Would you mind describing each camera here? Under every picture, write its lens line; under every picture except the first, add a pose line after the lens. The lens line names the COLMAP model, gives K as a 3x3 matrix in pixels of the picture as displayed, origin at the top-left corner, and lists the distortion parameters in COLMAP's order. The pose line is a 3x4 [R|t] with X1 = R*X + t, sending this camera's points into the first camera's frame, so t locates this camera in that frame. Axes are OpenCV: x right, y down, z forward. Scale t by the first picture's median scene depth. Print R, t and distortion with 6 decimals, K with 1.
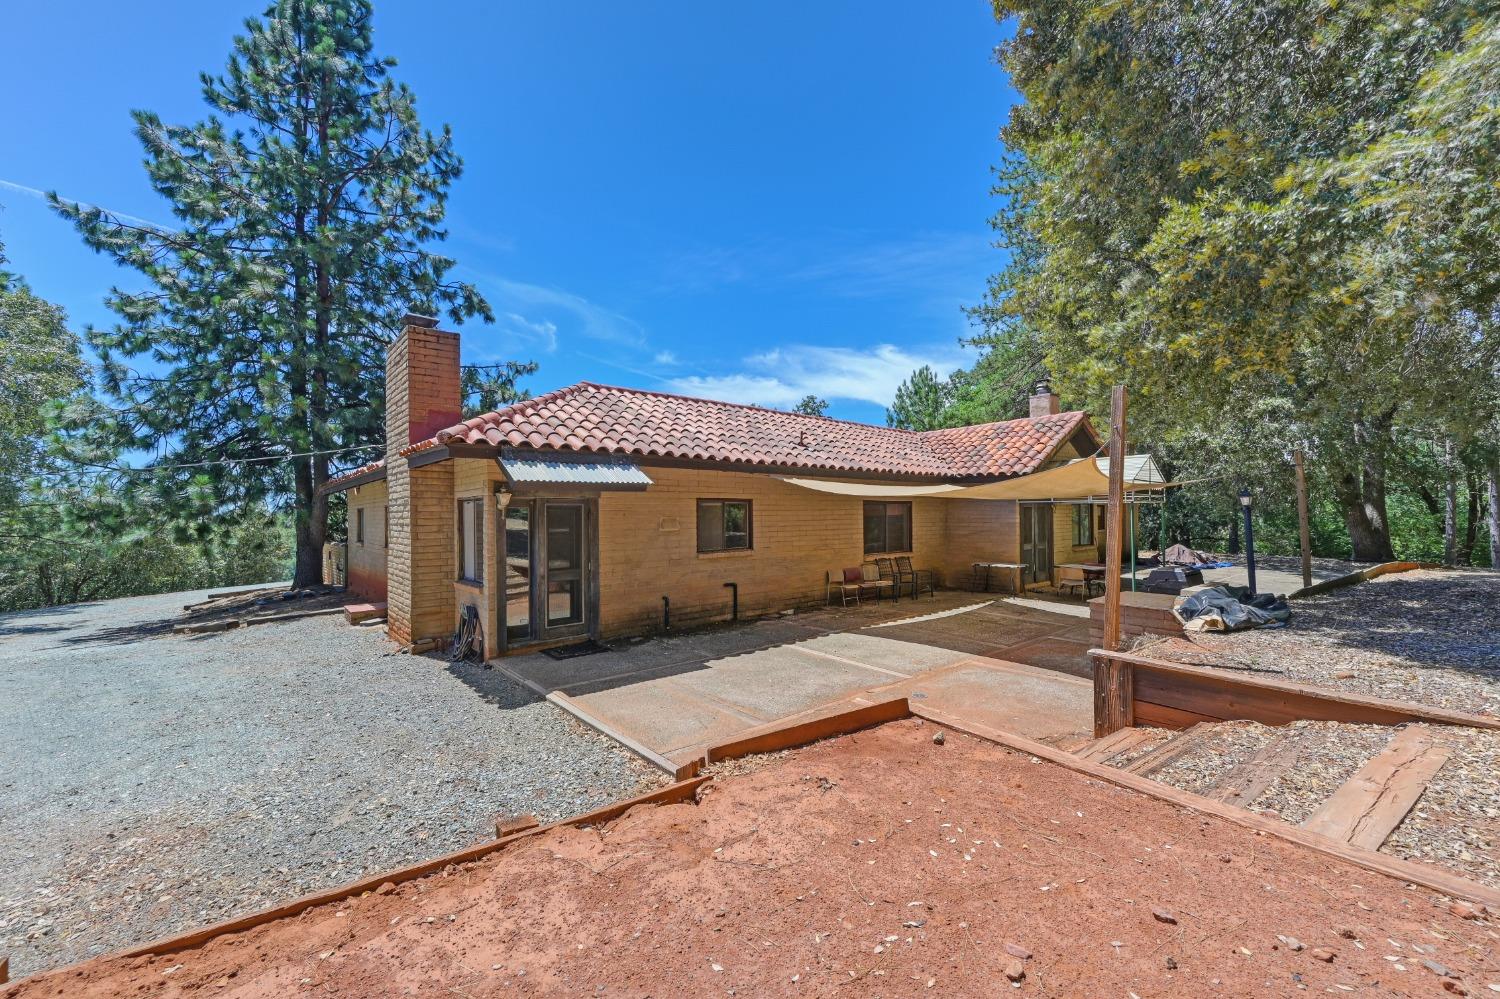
lens RADIAL K [[592.6, 0, 758.4], [0, 592.6, 497.6], [0, 0, 1]] dist [0.000007, 0.000240]
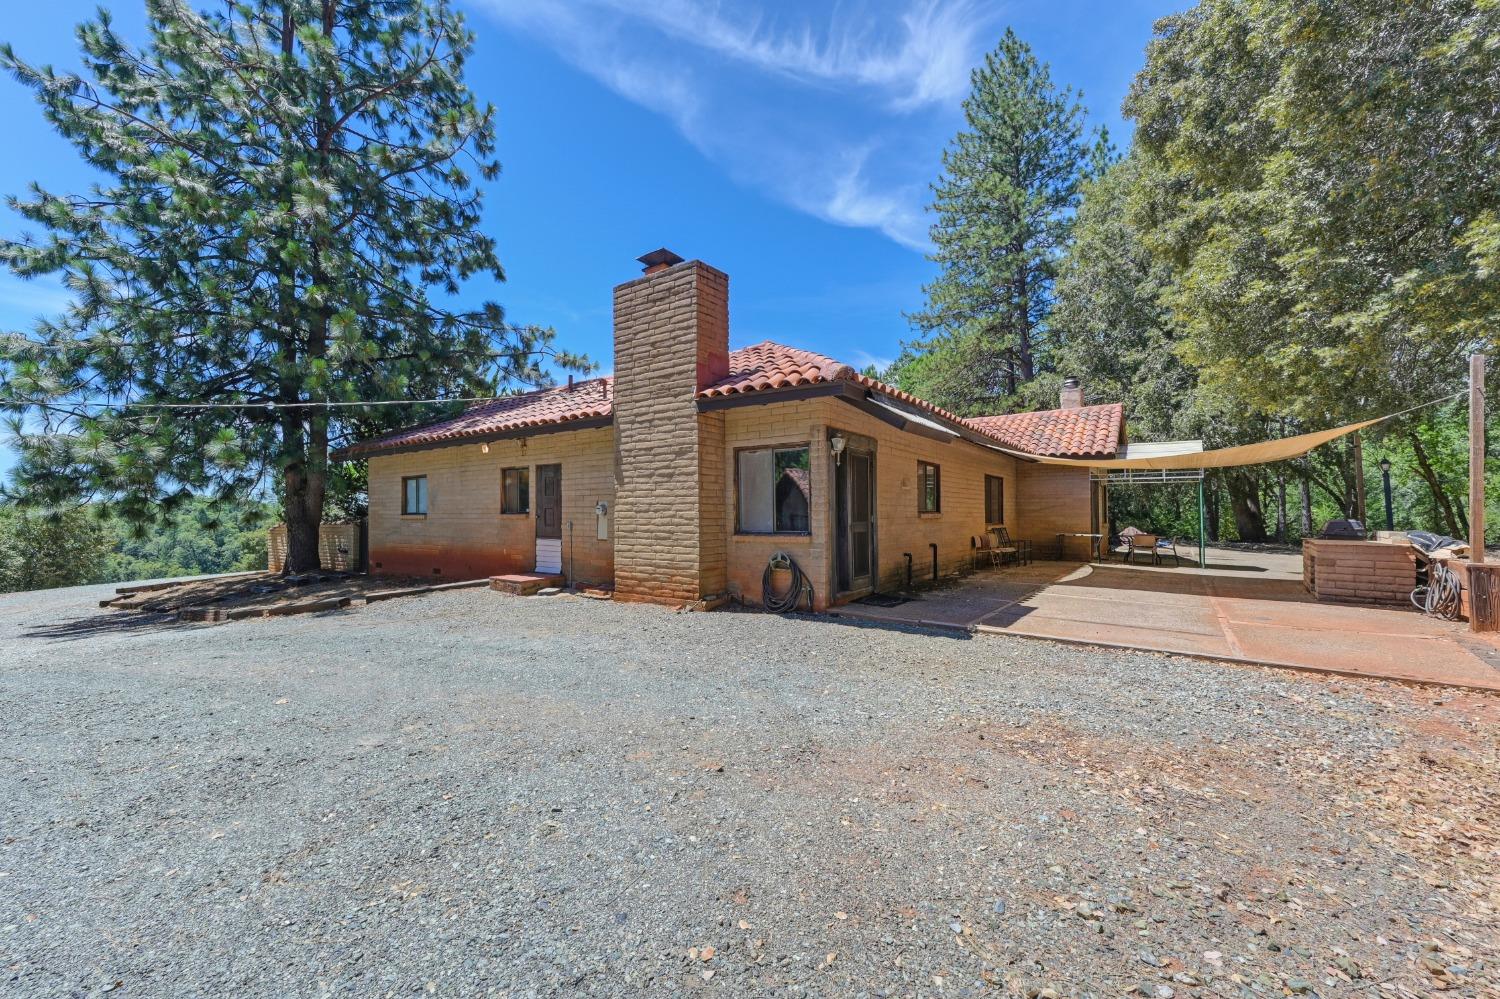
lens RADIAL K [[592.6, 0, 758.3], [0, 592.6, 503.6], [0, 0, 1]] dist [0.000007, 0.000240]
pose [[0.974725, 0.010865, 0.223144, -0.465861], [-0.012795, 0.999892, 0.007204, 0.057356], [-0.223041, -0.009877, 0.974759, 0.049635]]
